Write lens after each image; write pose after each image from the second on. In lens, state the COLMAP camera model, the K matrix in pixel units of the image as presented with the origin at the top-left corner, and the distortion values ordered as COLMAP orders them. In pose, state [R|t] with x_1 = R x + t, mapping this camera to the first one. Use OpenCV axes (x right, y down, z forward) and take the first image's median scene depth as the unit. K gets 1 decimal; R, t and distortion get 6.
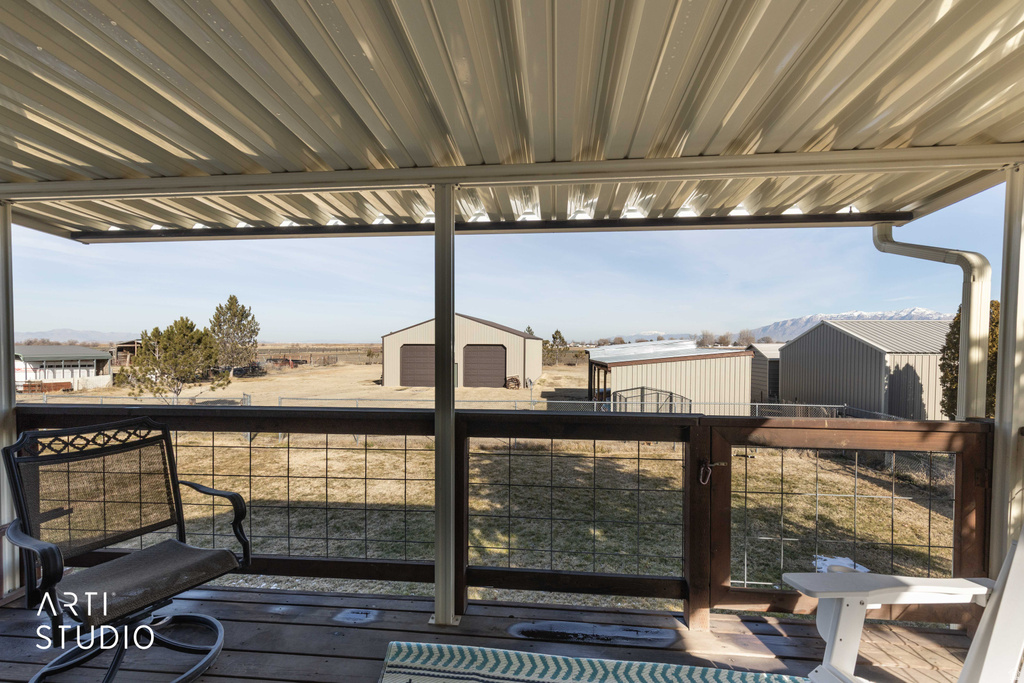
lens RADIAL K [[462.3, 0, 507.4], [0, 462.3, 351.8], [0, 0, 1]] dist [0.010542, -0.002058]
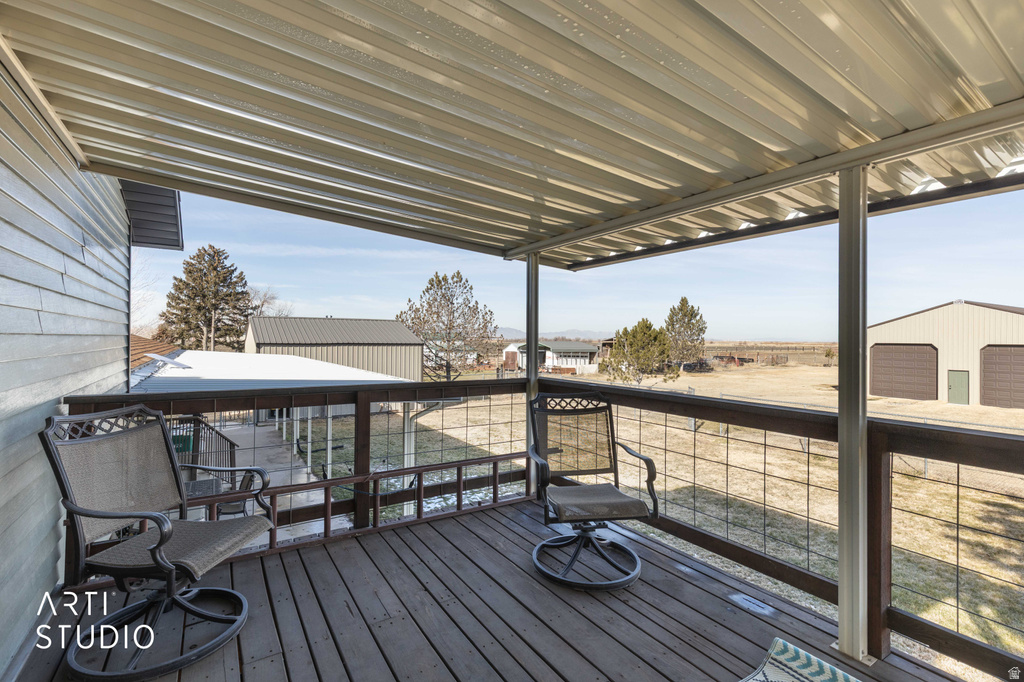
lens RADIAL K [[462.3, 0, 508.2], [0, 462.3, 337.1], [0, 0, 1]] dist [0.010542, -0.002058]
pose [[0.620625, 0.001428, -0.784106, 0.117718], [-0.022548, 0.999617, -0.016027, 0.001646], [0.783783, 0.027627, 0.620420, -0.067413]]
